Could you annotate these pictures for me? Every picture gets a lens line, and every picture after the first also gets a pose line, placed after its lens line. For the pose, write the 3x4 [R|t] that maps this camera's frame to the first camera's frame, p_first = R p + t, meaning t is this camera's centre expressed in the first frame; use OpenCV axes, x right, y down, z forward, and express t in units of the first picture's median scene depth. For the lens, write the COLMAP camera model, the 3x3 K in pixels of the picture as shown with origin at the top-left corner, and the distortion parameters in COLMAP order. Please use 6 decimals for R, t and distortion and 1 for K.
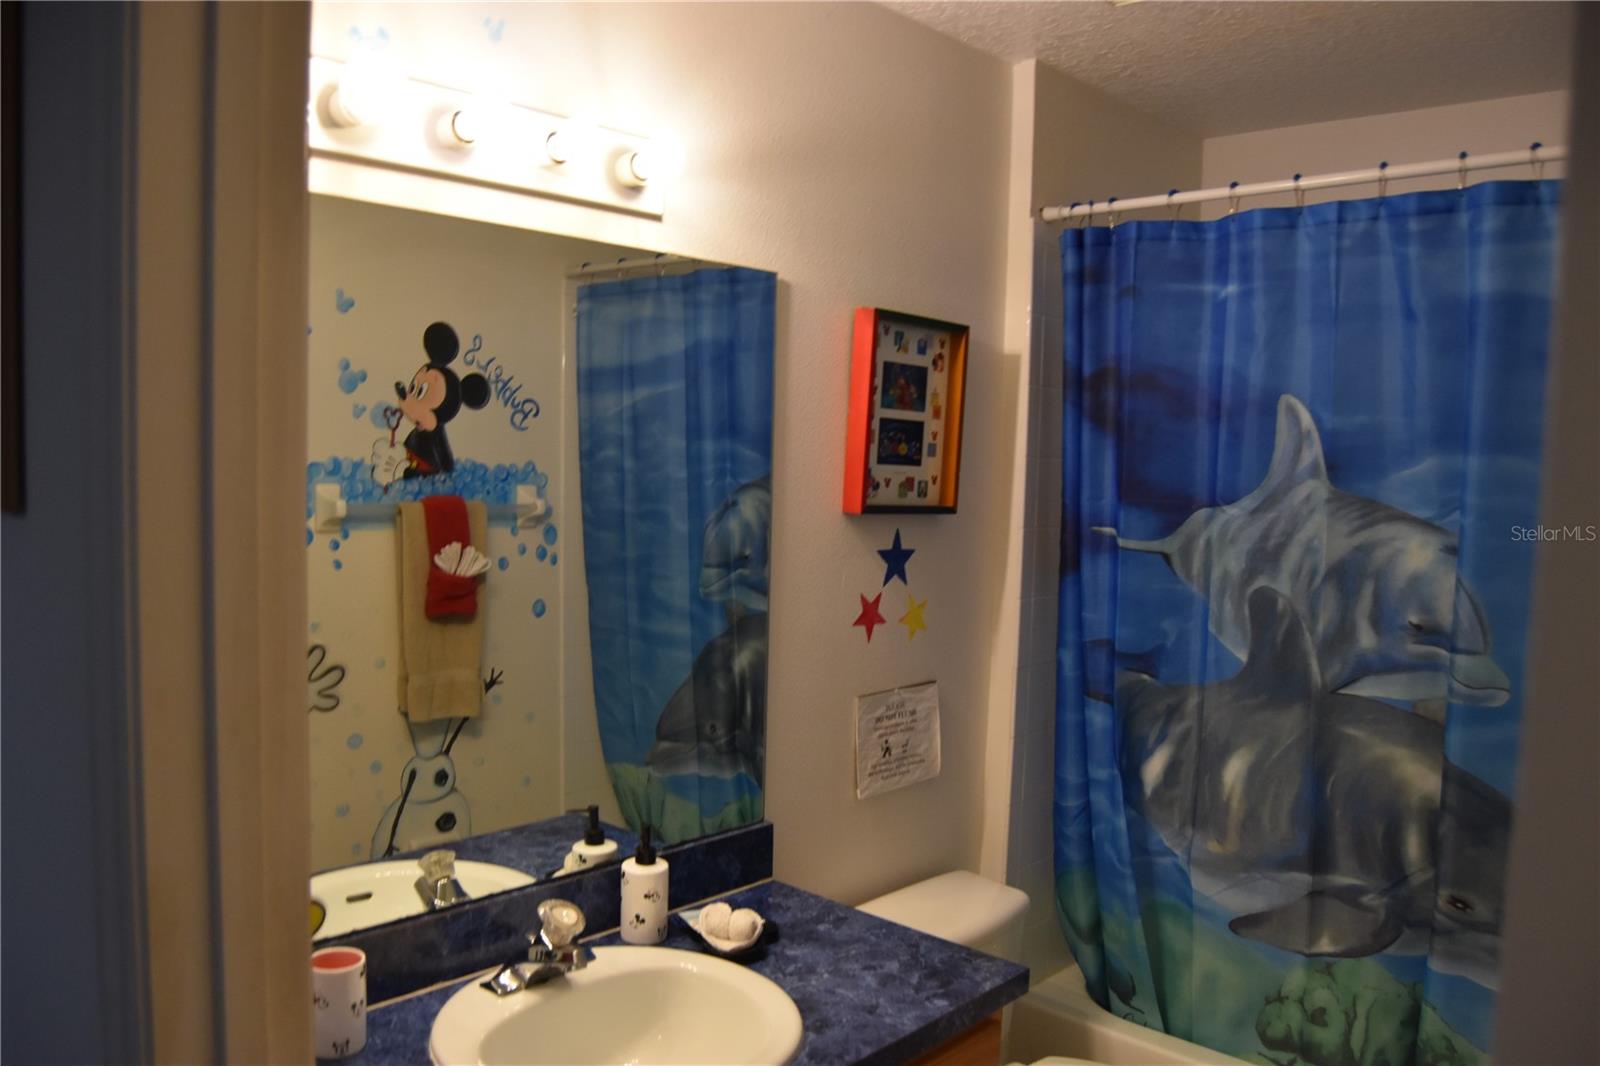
lens RADIAL K [[1237.8, 0, 800.0], [0, 1237.8, 533.0], [0, 0, 1]] dist [-0.095305, 0.041533]
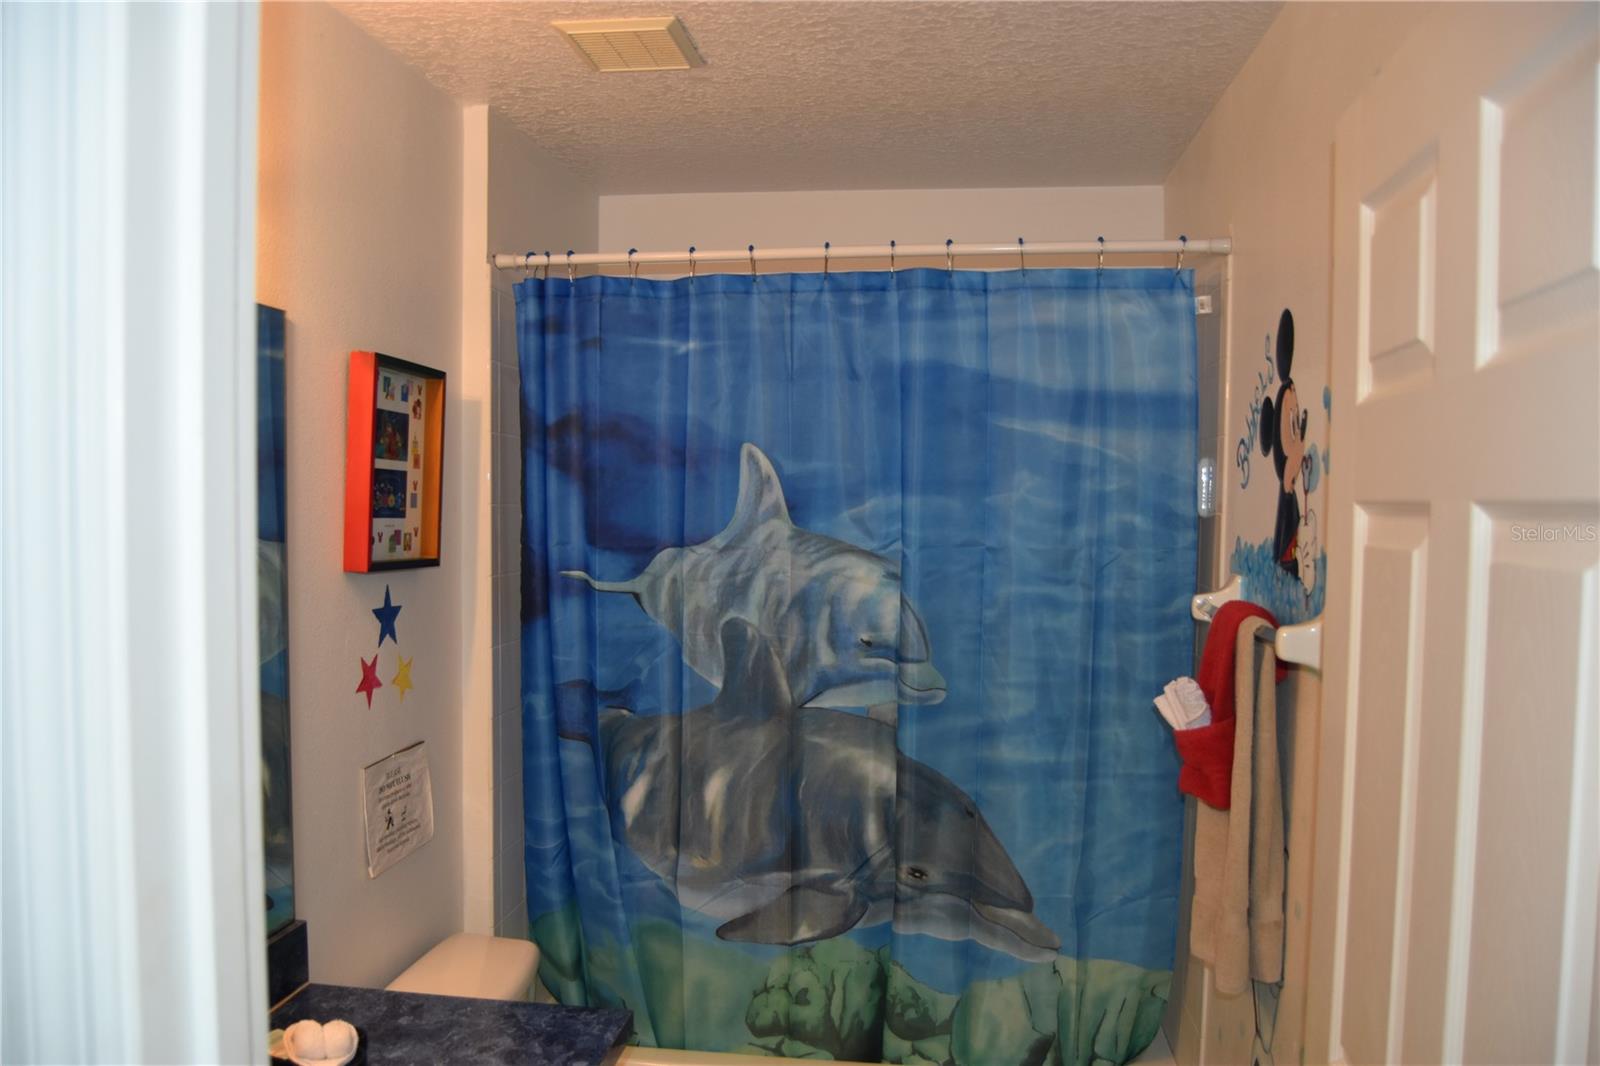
lens RADIAL K [[1237.8, 0, 800.0], [0, 1237.8, 533.0], [0, 0, 1]] dist [-0.095305, 0.041533]
pose [[0.818889, -0.037390, 0.572732, -0.200659], [0.050633, 0.998691, -0.007195, -0.020858], [-0.571714, 0.034891, 0.819711, 0.052556]]
